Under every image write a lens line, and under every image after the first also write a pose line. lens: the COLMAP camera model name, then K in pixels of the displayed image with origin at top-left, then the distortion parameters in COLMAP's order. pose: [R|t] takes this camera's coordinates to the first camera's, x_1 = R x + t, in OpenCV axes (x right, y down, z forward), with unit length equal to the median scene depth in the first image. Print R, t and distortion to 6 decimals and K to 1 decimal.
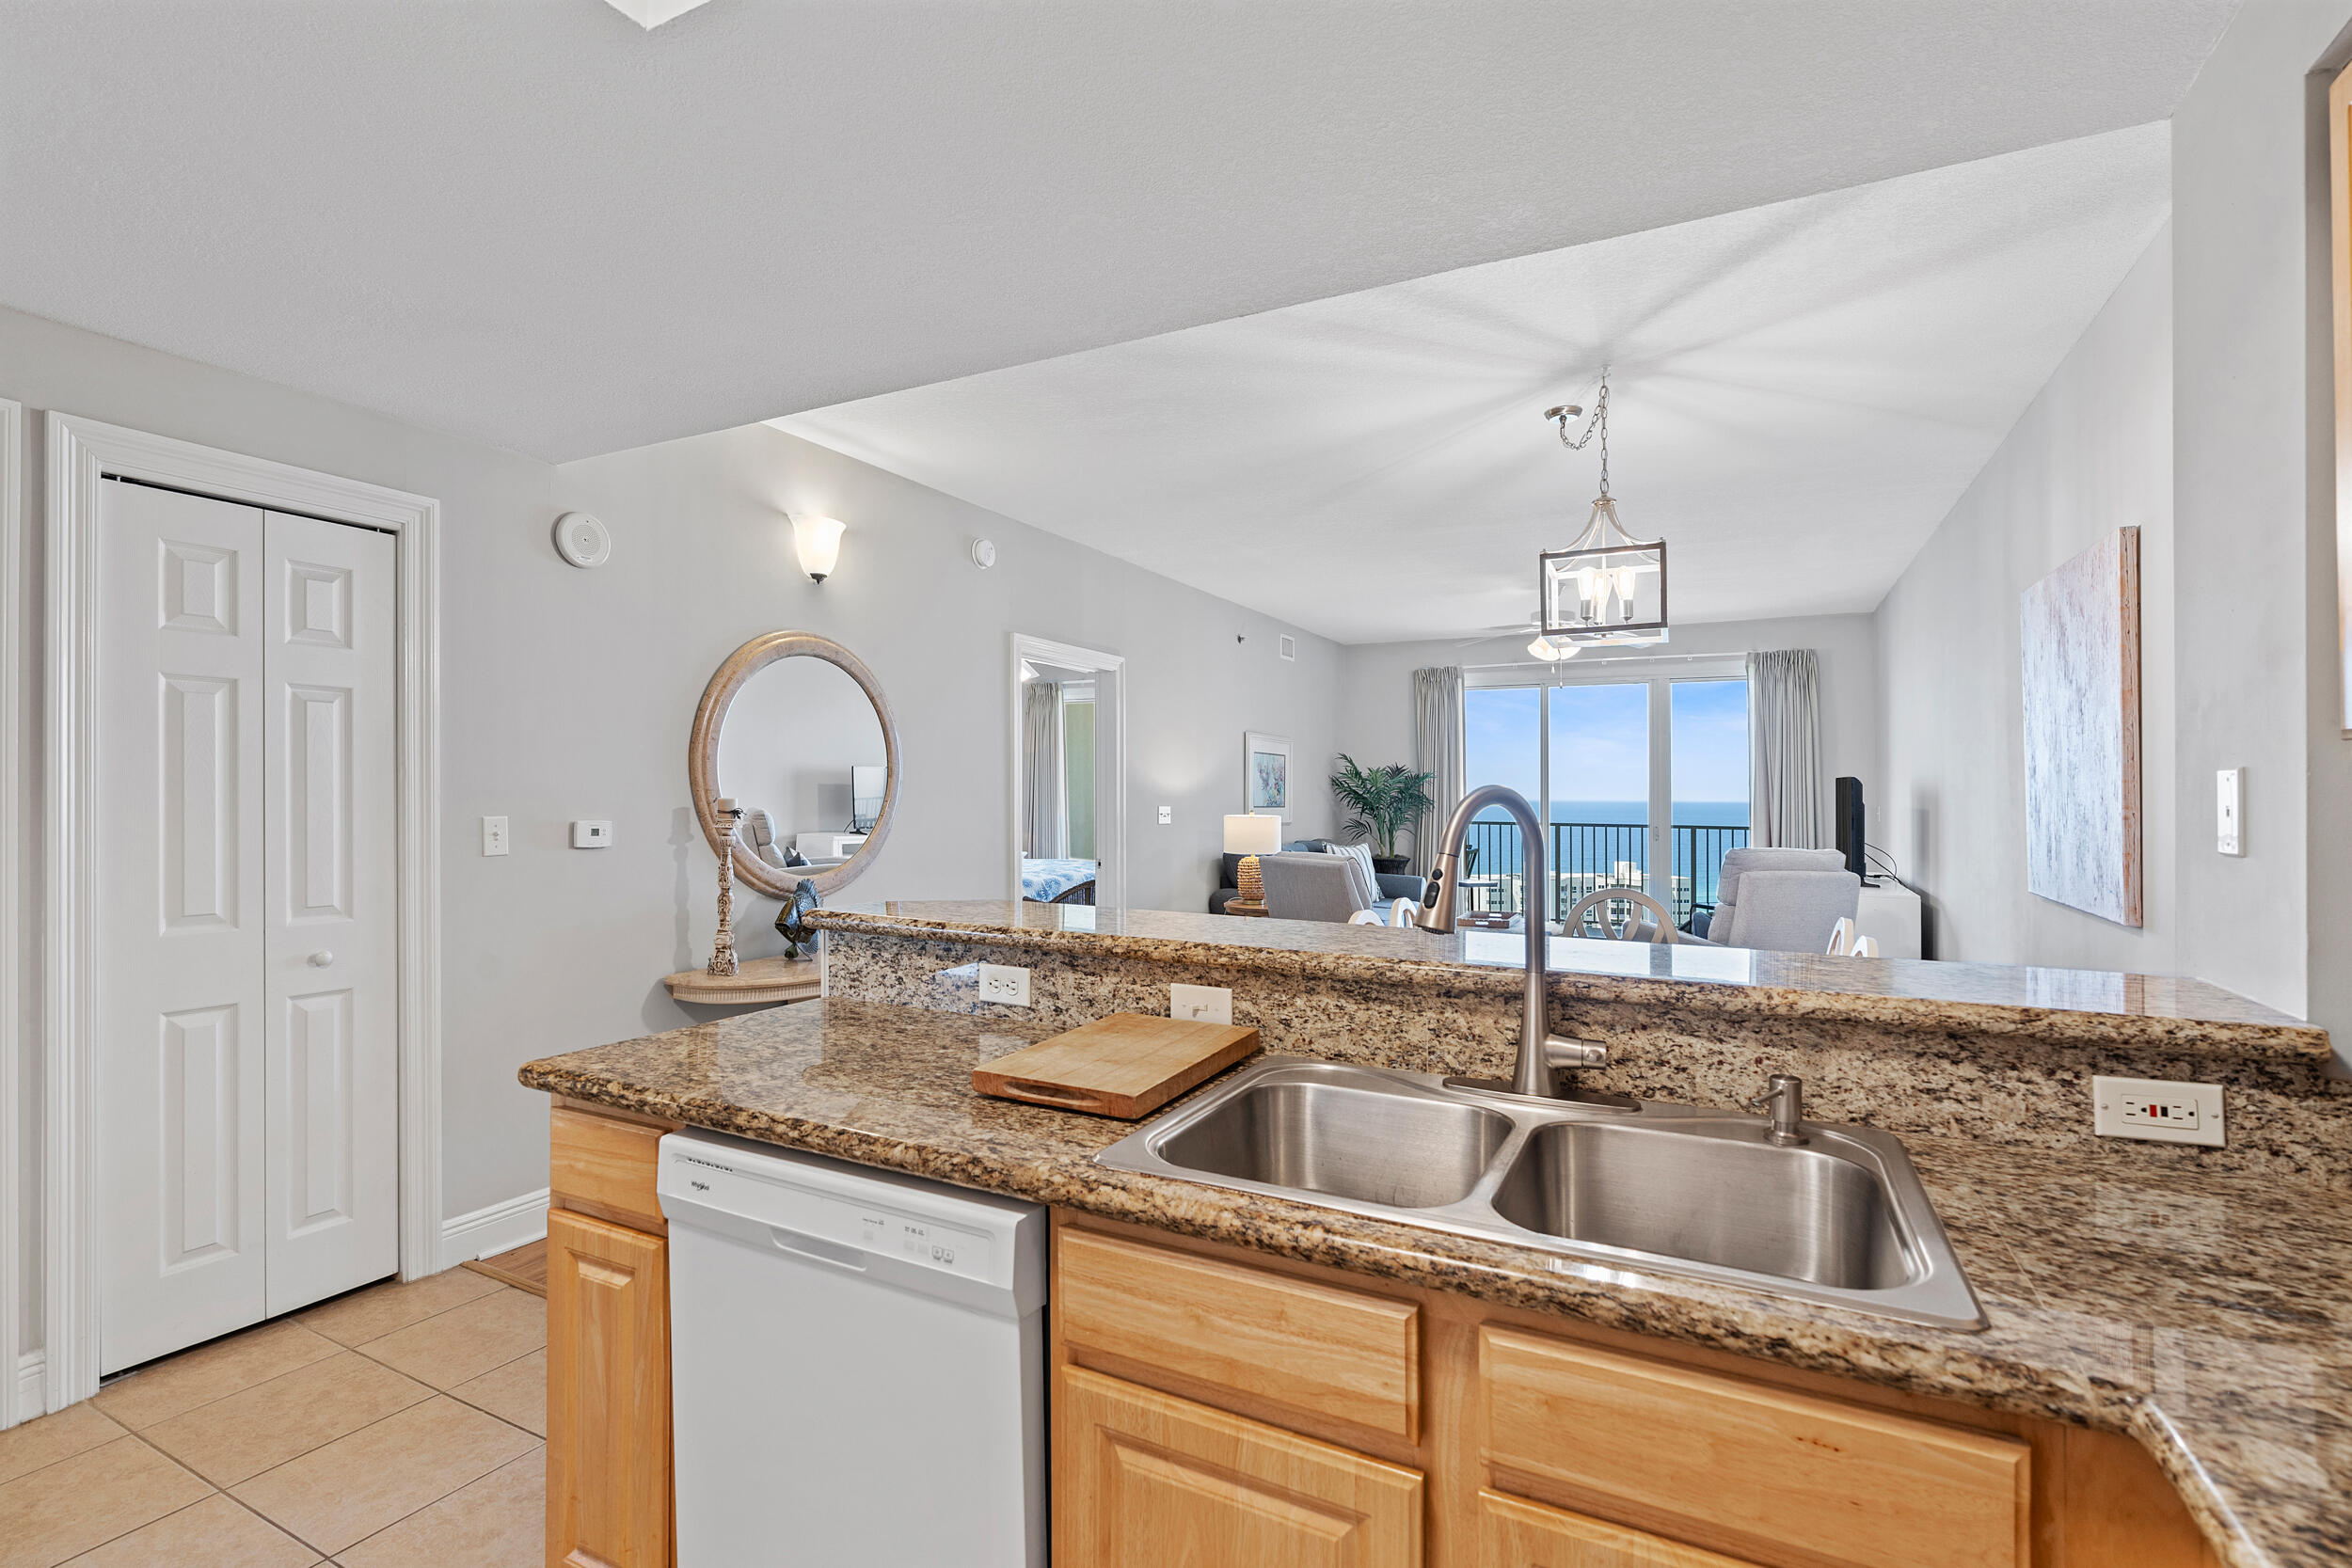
lens RADIAL K [[1068.1, 0, 1183.7], [0, 1068.1, 812.4], [0, 0, 1]] dist [-0.006998, 0.002757]
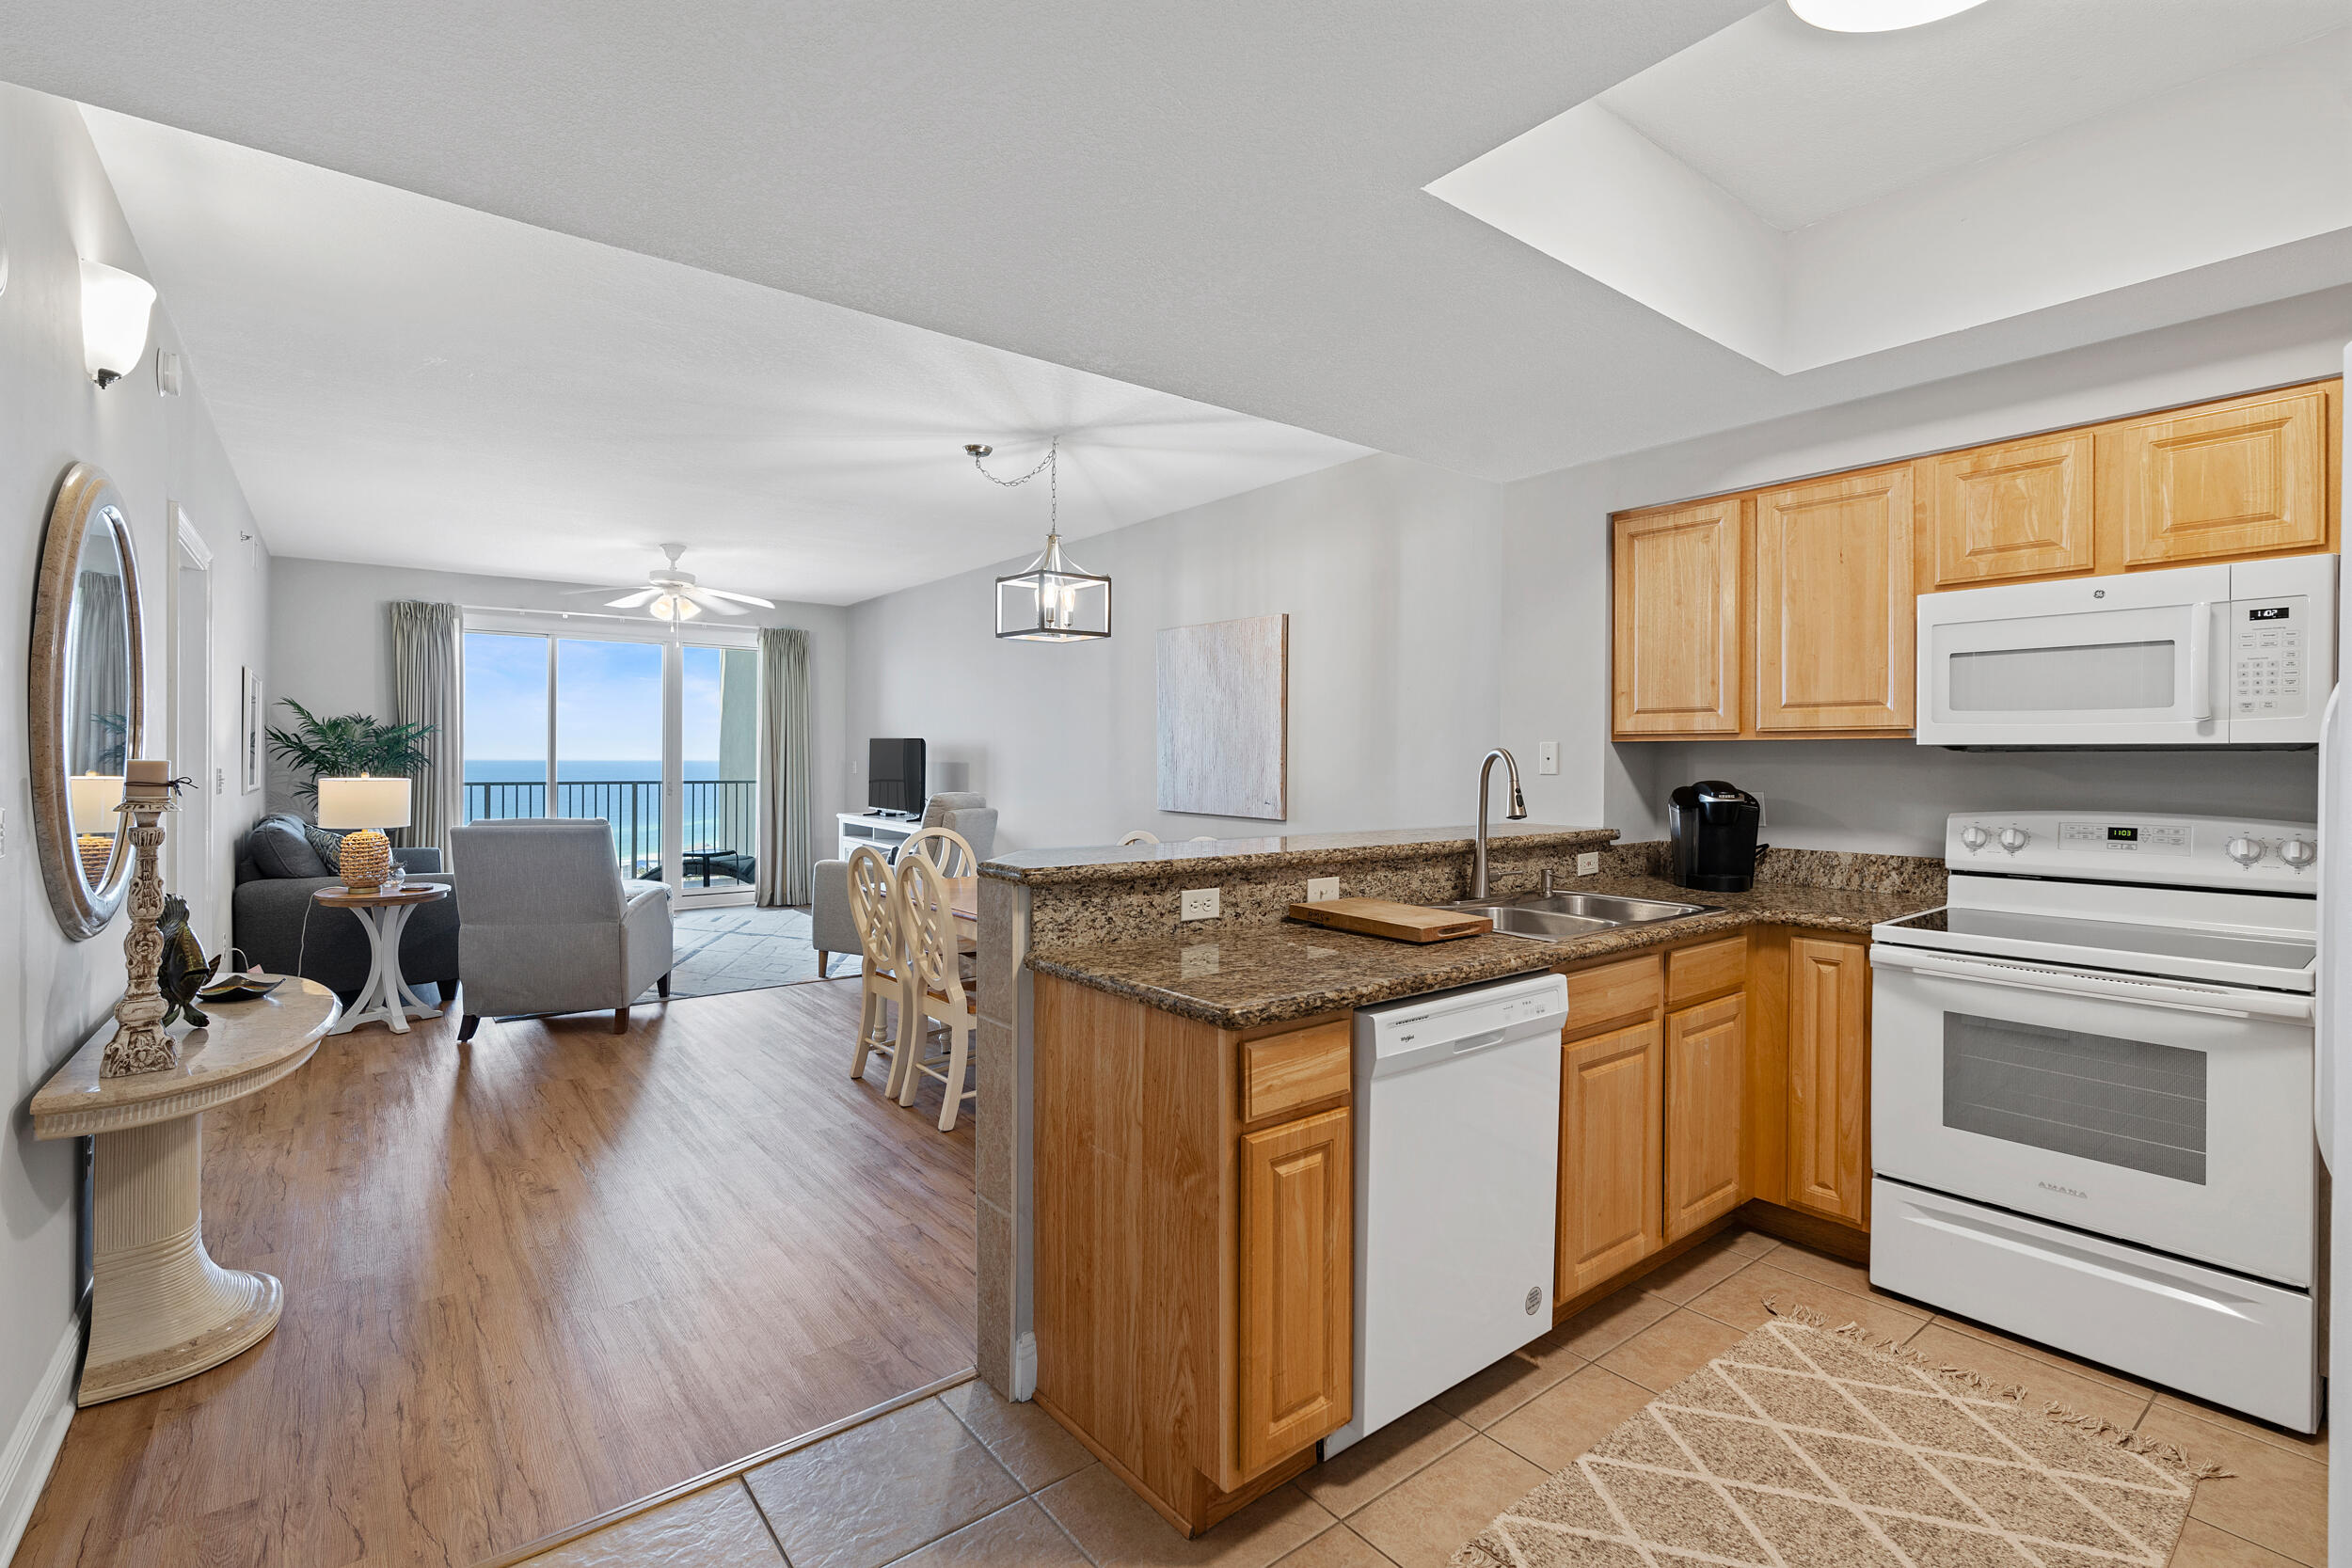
lens RADIAL K [[1068.1, 0, 1178.5], [0, 1068.1, 762.2], [0, 0, 1]] dist [-0.006998, 0.002757]
pose [[0.415237, -0.009466, 0.909664, -0.902512], [0.015354, 0.999876, 0.003396, -0.007078], [-0.909584, 0.012557, 0.415331, 0.341689]]
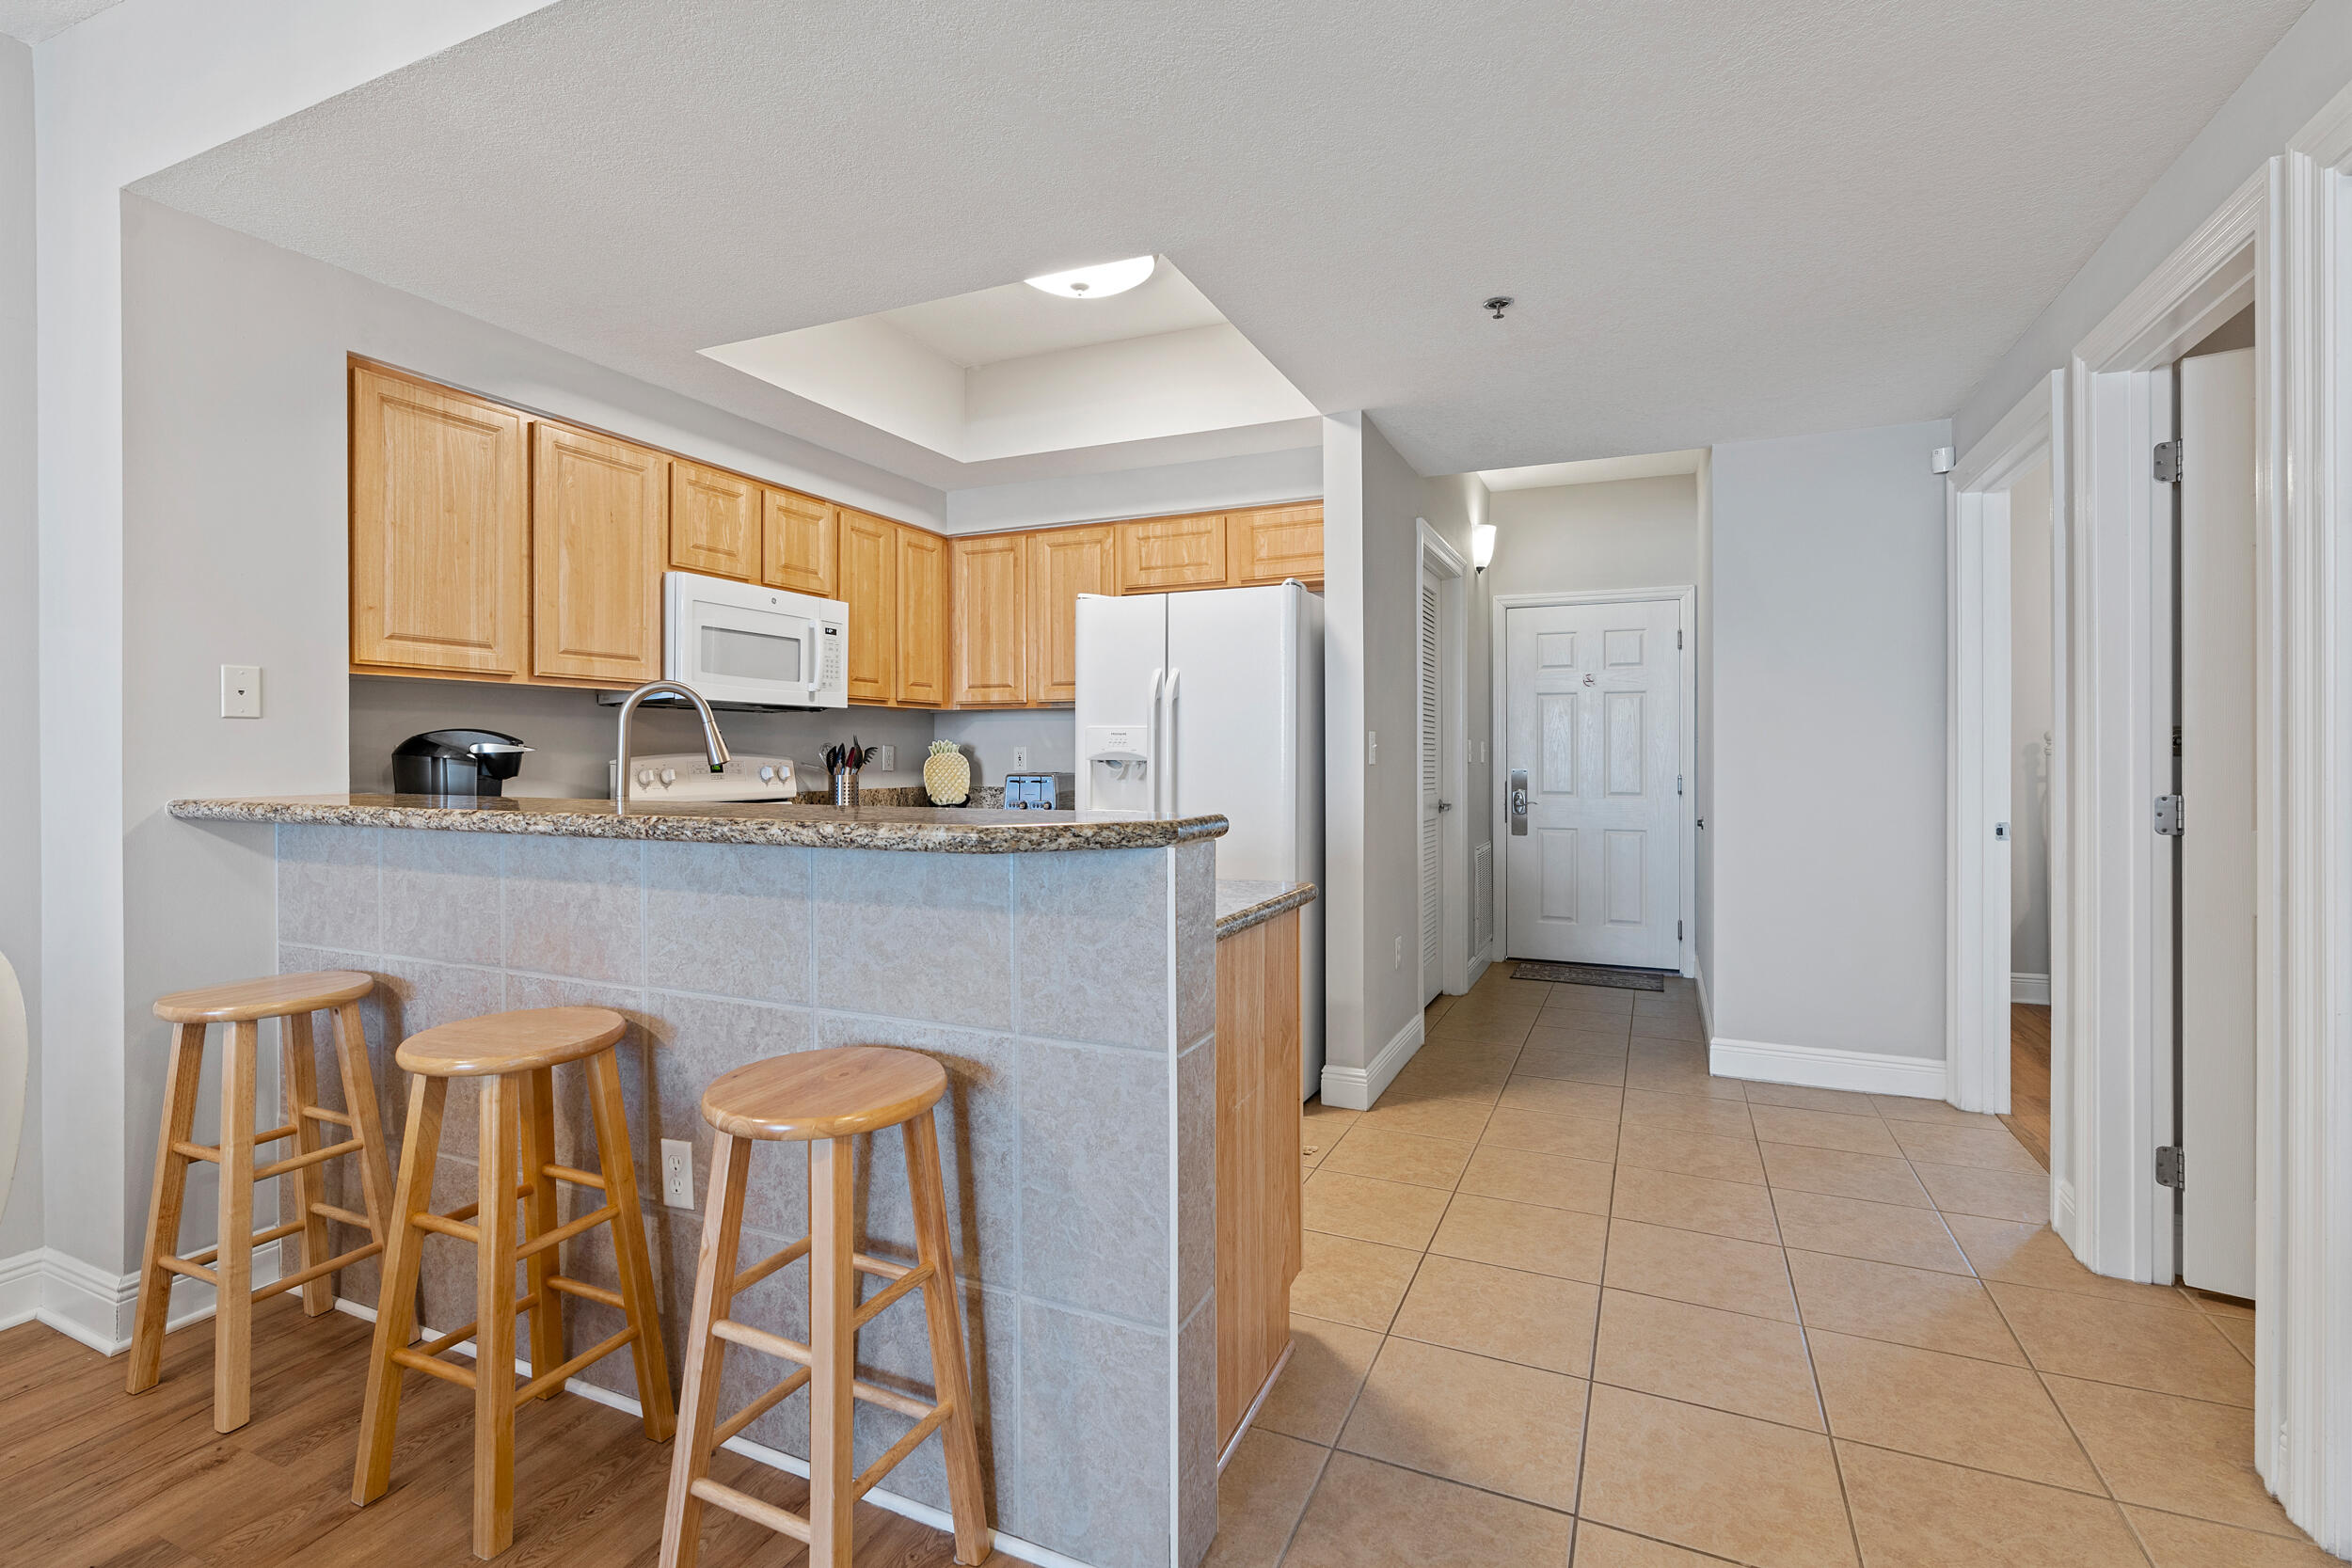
lens RADIAL K [[1068.1, 0, 1188.7], [0, 1068.1, 759.0], [0, 0, 1]] dist [-0.006998, 0.002757]
pose [[-0.997807, -0.006993, -0.065827, -0.209571], [-0.008462, 0.999721, 0.022068, 0.026909], [0.065654, 0.022576, -0.997587, 1.325289]]
